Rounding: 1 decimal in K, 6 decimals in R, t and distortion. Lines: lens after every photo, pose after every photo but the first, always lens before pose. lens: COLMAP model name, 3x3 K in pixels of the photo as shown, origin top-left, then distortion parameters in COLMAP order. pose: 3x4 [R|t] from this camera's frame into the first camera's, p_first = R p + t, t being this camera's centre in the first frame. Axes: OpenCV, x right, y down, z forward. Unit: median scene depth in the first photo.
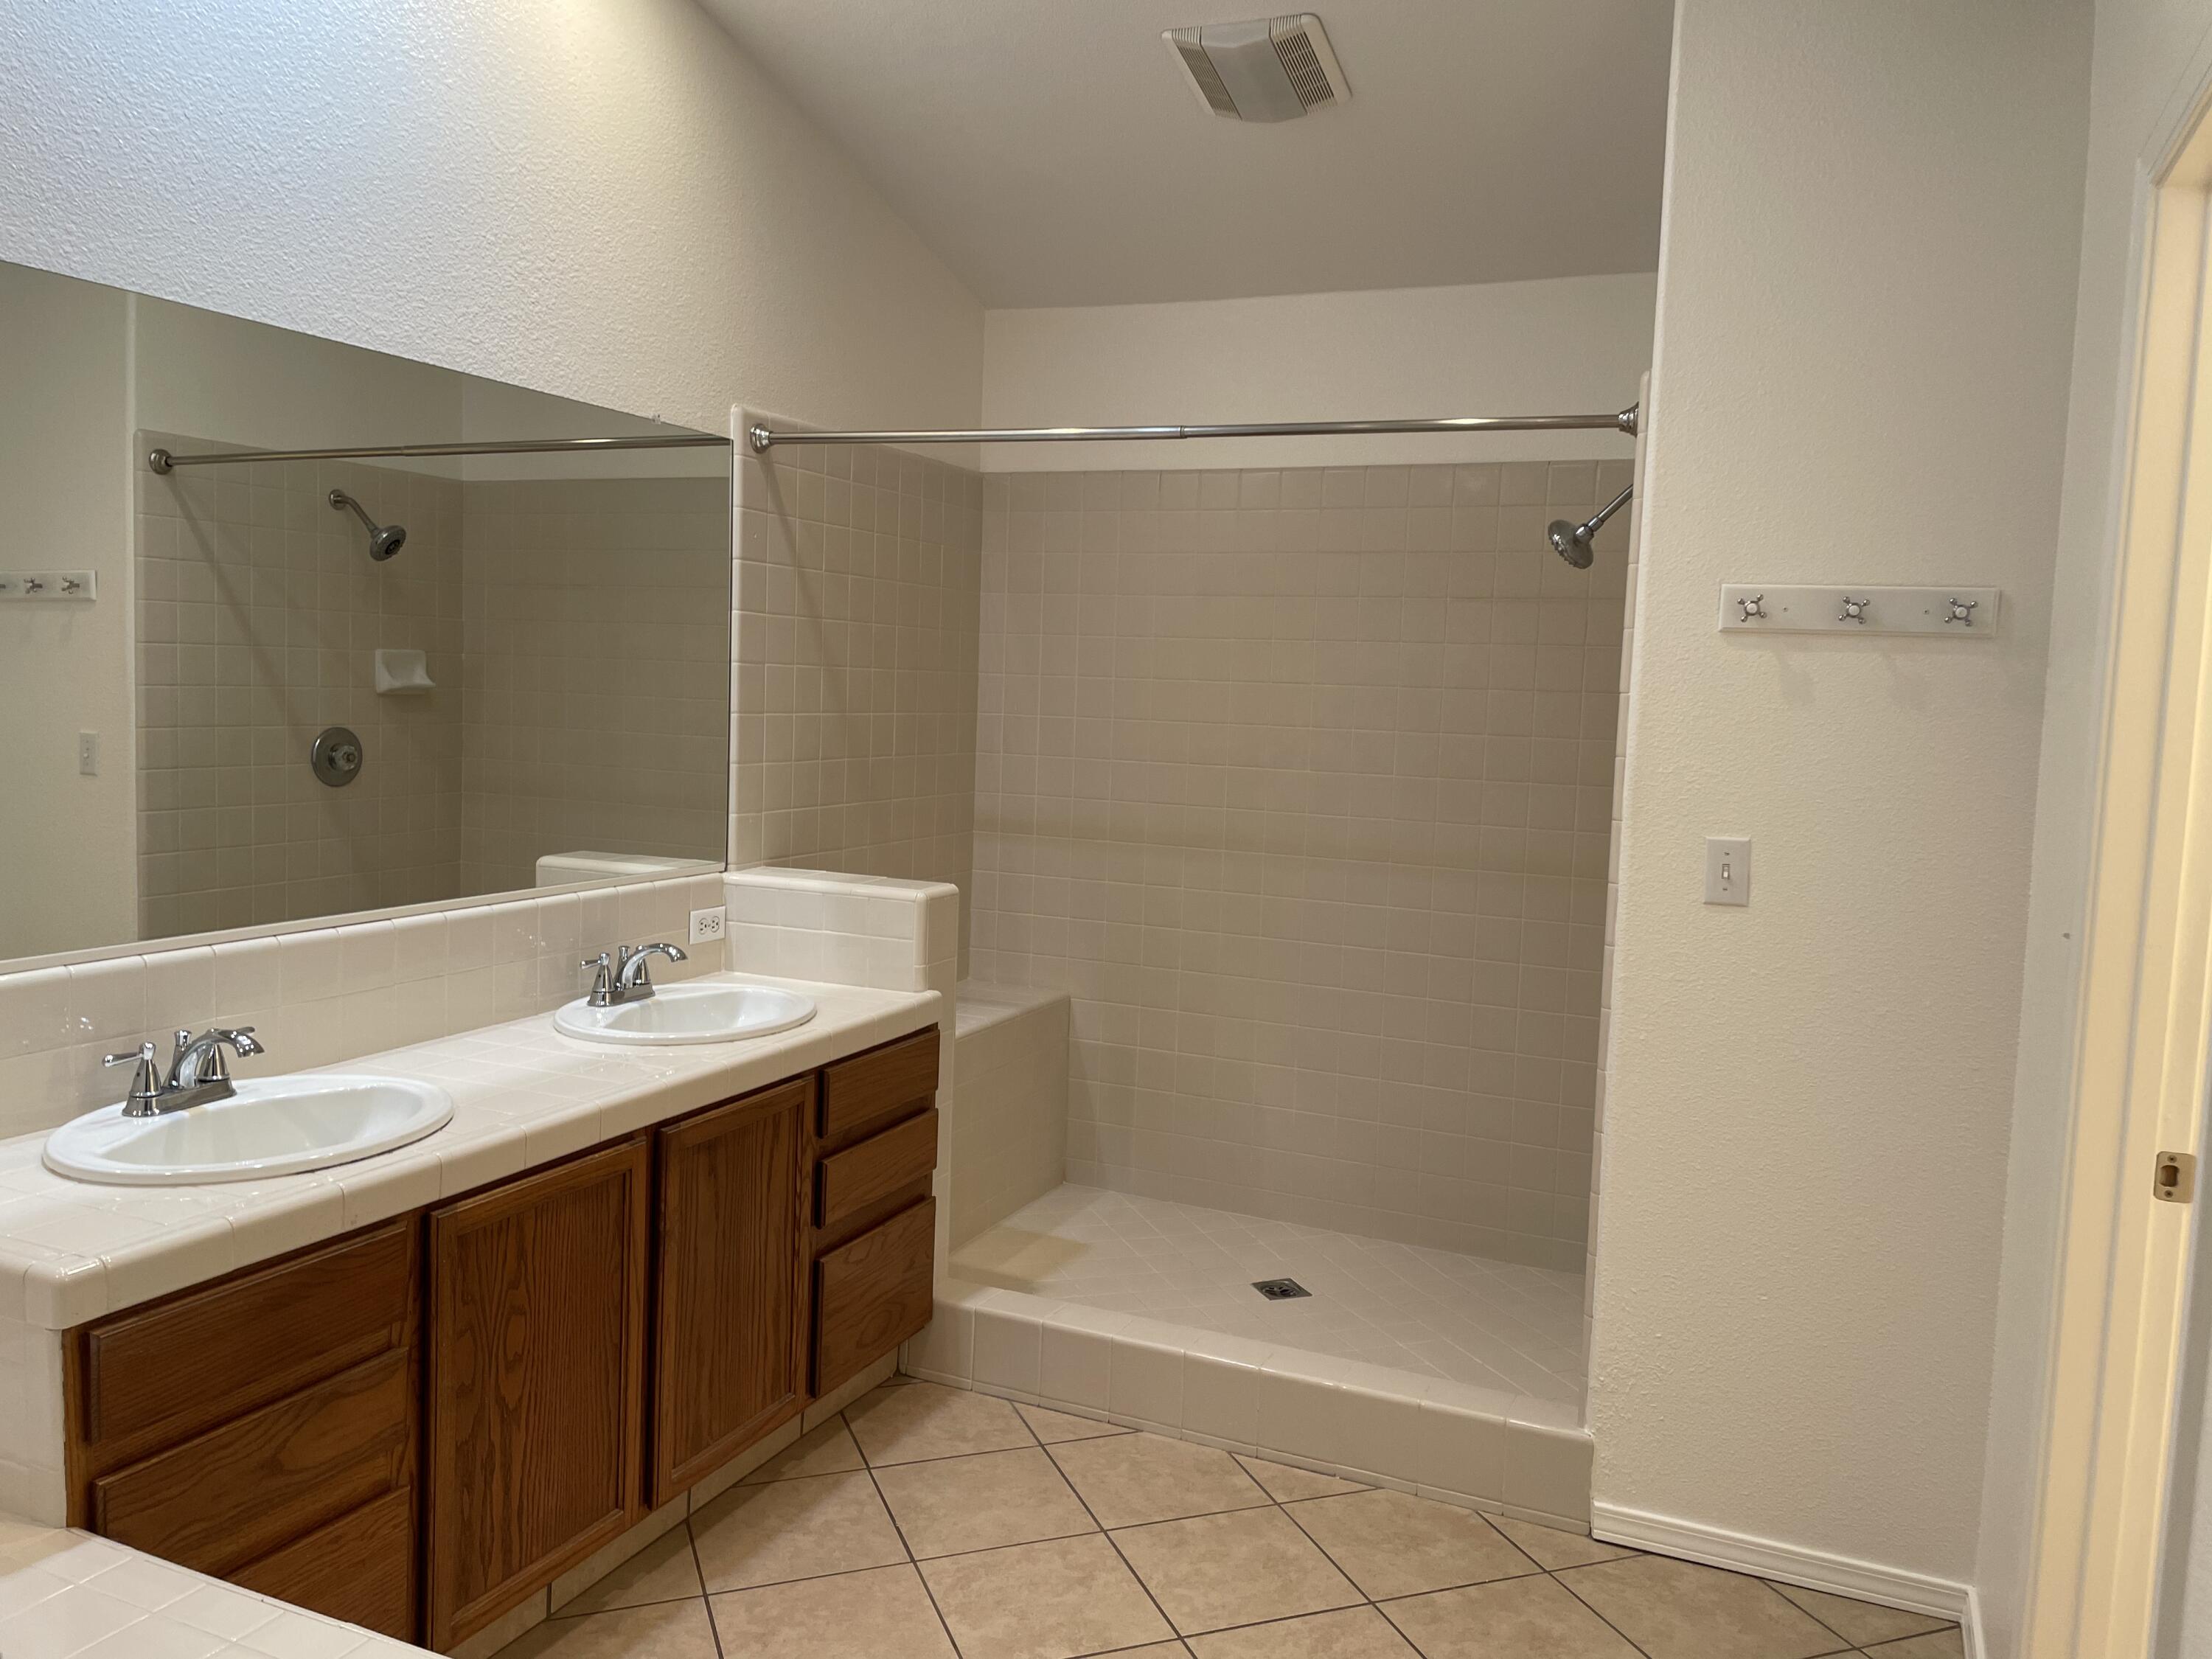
lens RADIAL K [[1670.4, 0, 1105.2], [0, 1670.4, 827.6], [0, 0, 1]] dist [0.000411, -0.003444]
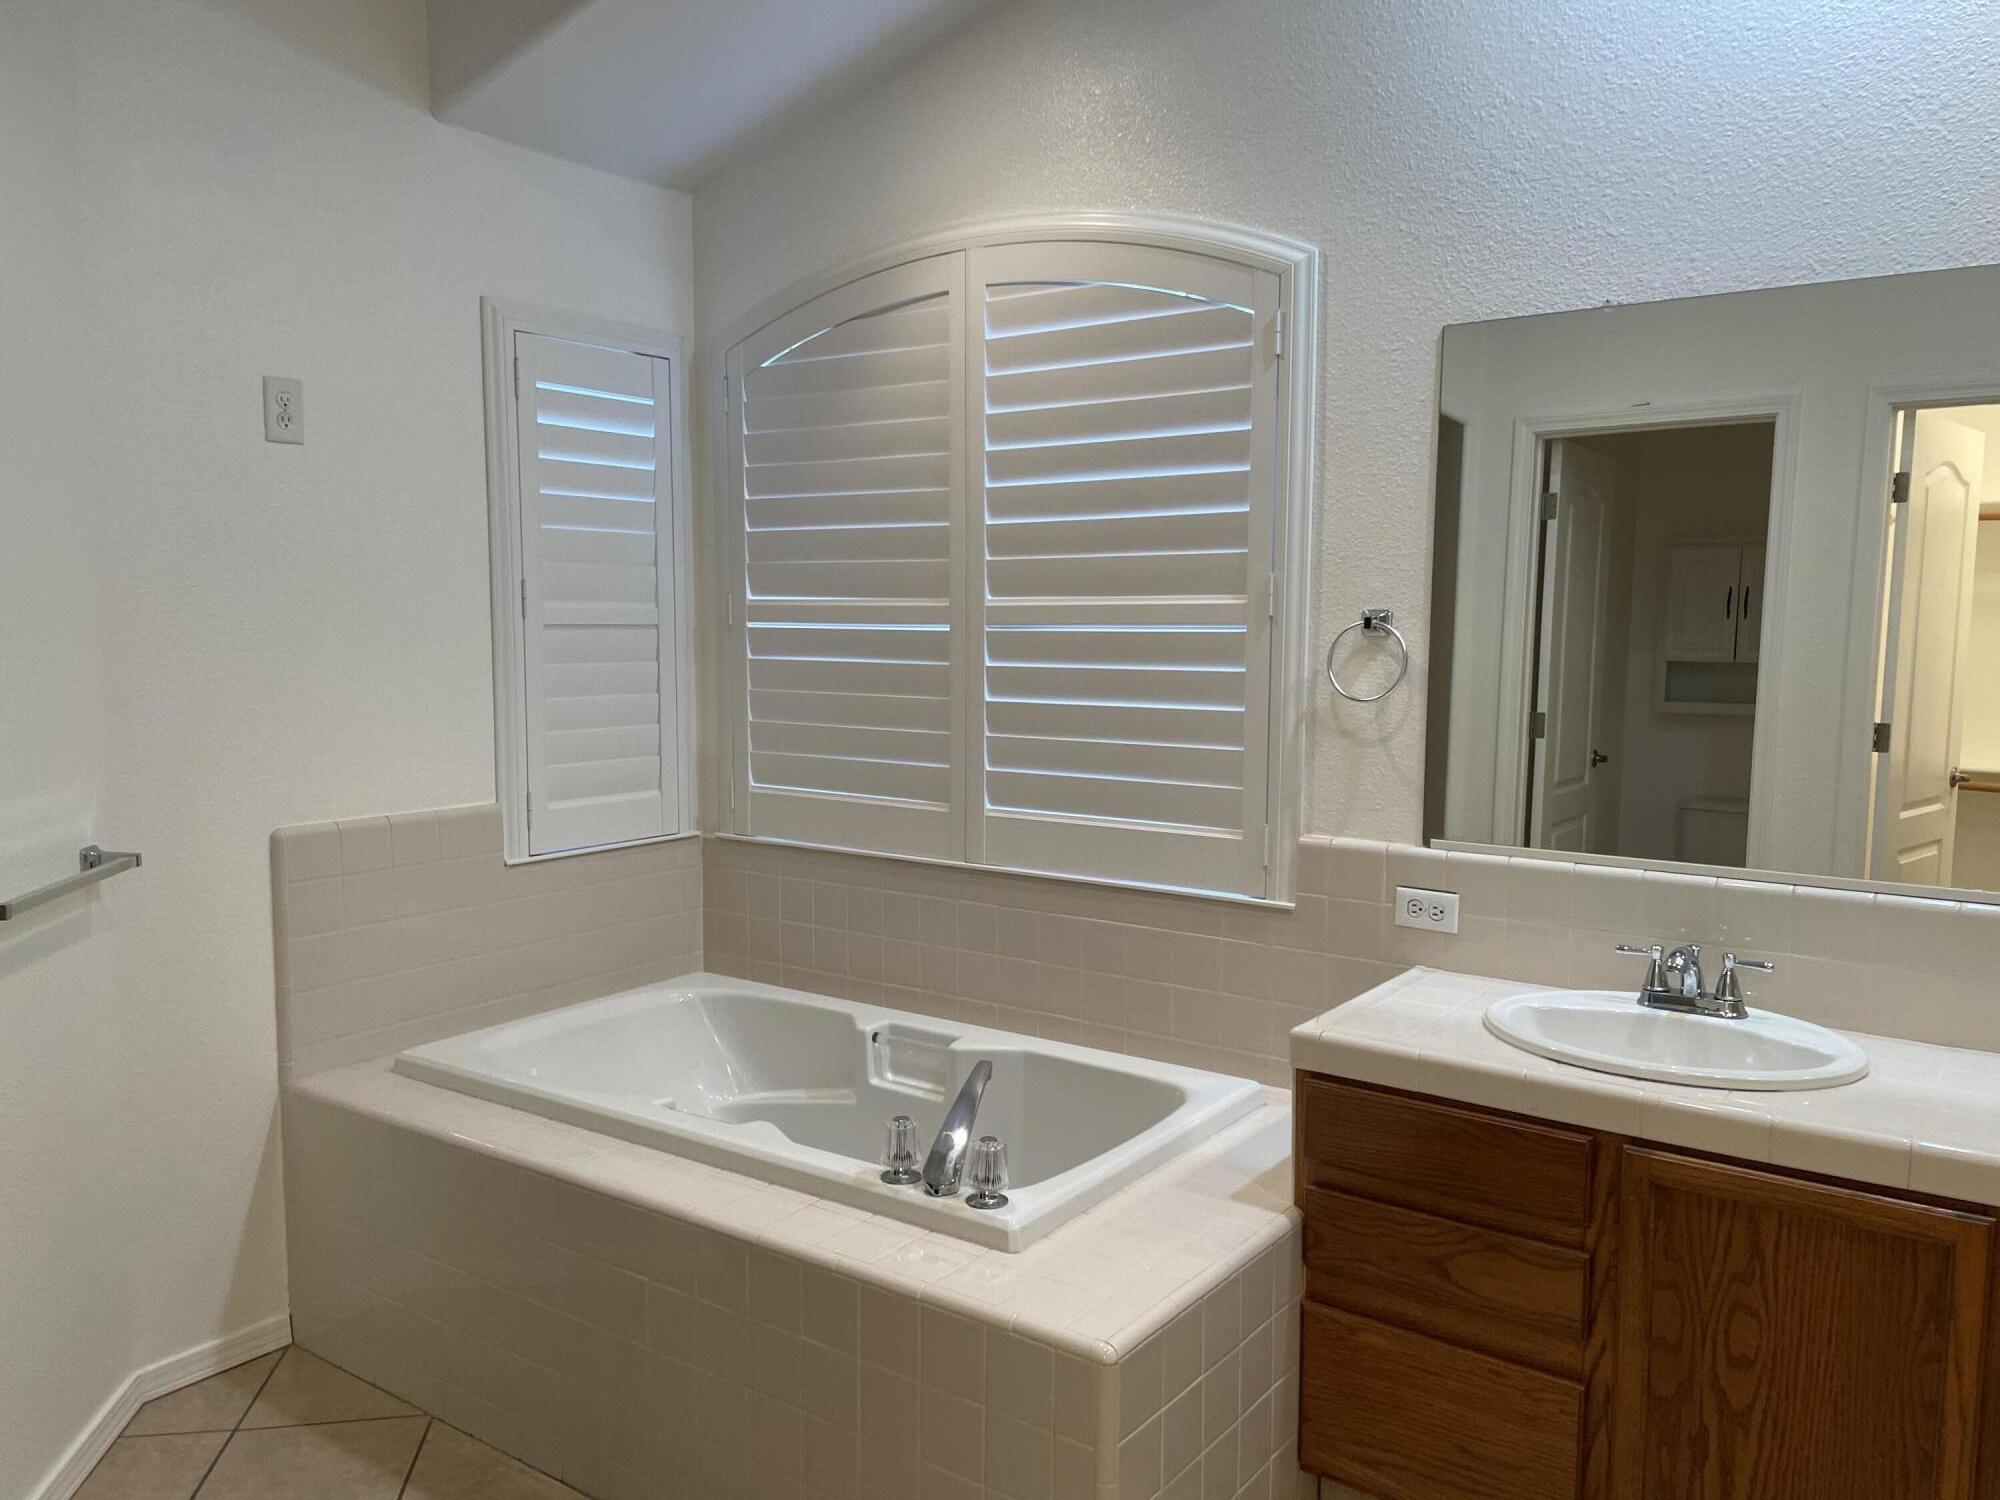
lens RADIAL K [[1510.3, 0, 999.7], [0, 1510.3, 753.8], [0, 0, 1]] dist [0.000411, -0.003444]
pose [[-0.211635, 0.060975, -0.975445, 0.561632], [-0.097159, 0.991796, 0.083077, -0.047139], [0.972507, 0.112355, -0.203975, 0.776390]]
